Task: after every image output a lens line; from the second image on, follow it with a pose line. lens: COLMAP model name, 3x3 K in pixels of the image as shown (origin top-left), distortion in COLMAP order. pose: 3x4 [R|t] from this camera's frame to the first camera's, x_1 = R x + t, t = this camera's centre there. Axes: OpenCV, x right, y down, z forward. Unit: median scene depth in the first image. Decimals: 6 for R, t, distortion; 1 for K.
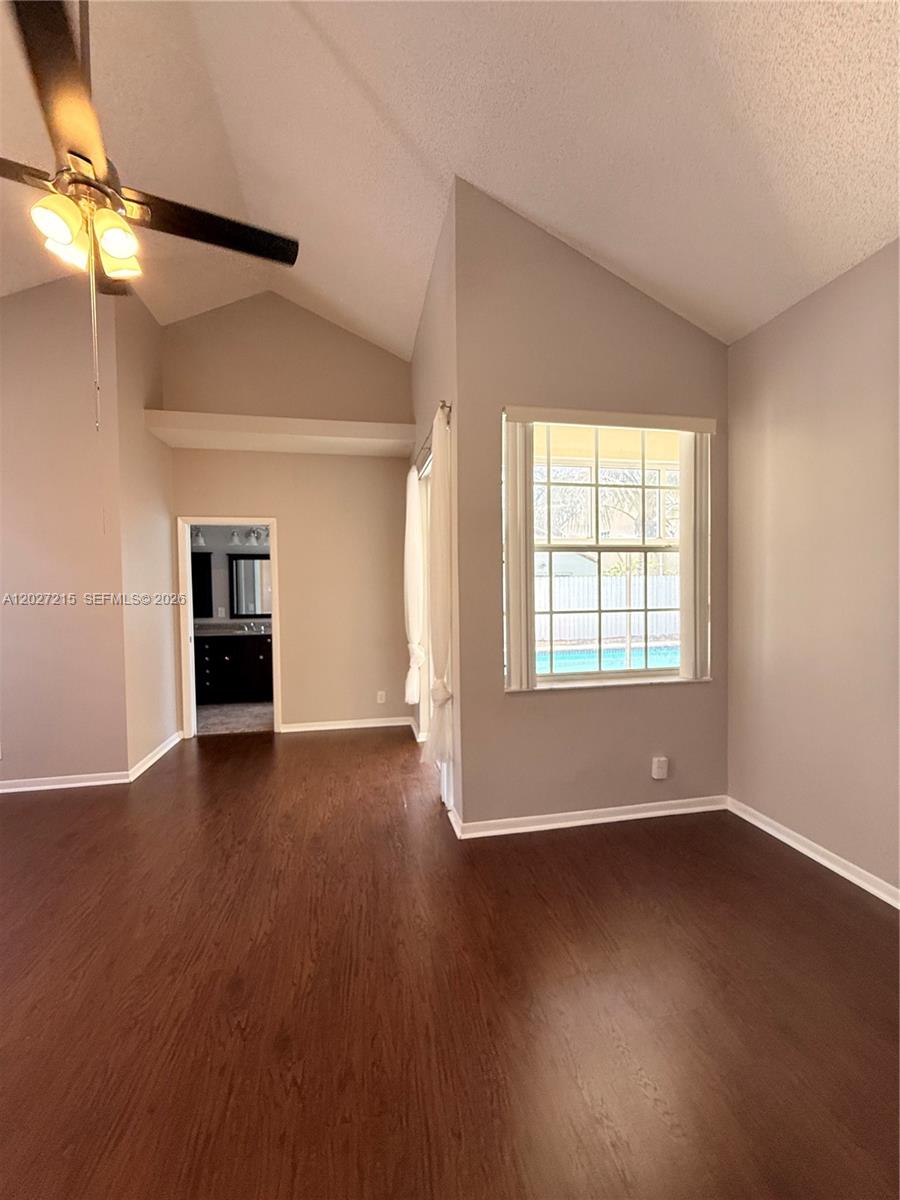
lens RADIAL K [[480.3, 0, 435.6], [0, 480.3, 584.9], [0, 0, 1]] dist [0.001463, 0.000077]
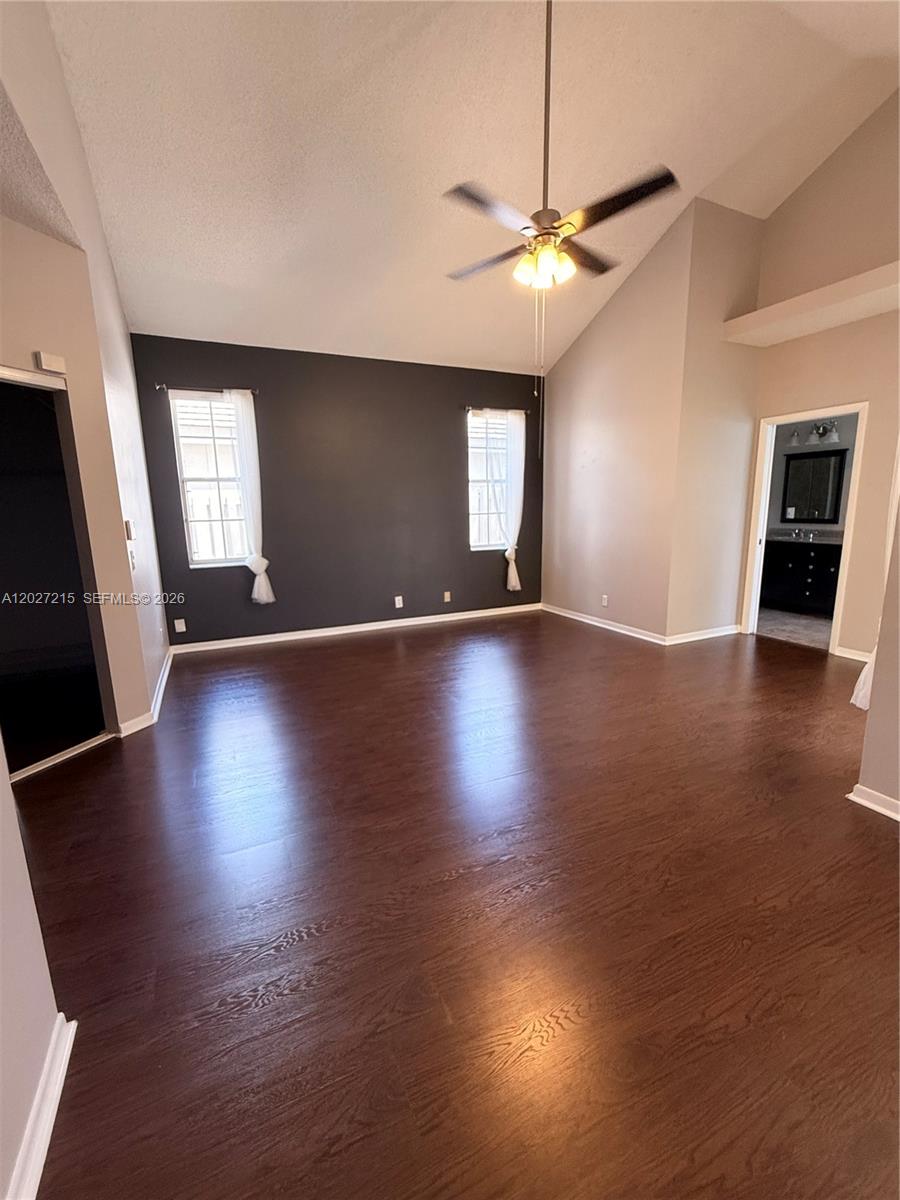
lens RADIAL K [[493.3, 0, 443.6], [0, 493.3, 595.0], [0, 0, 1]] dist [0.002173, 0.000141]
pose [[0.267689, 0.188018, -0.944983, 0.464350], [0.020705, 0.979427, 0.200736, -0.004058], [0.963283, -0.073301, 0.258288, 0.091677]]
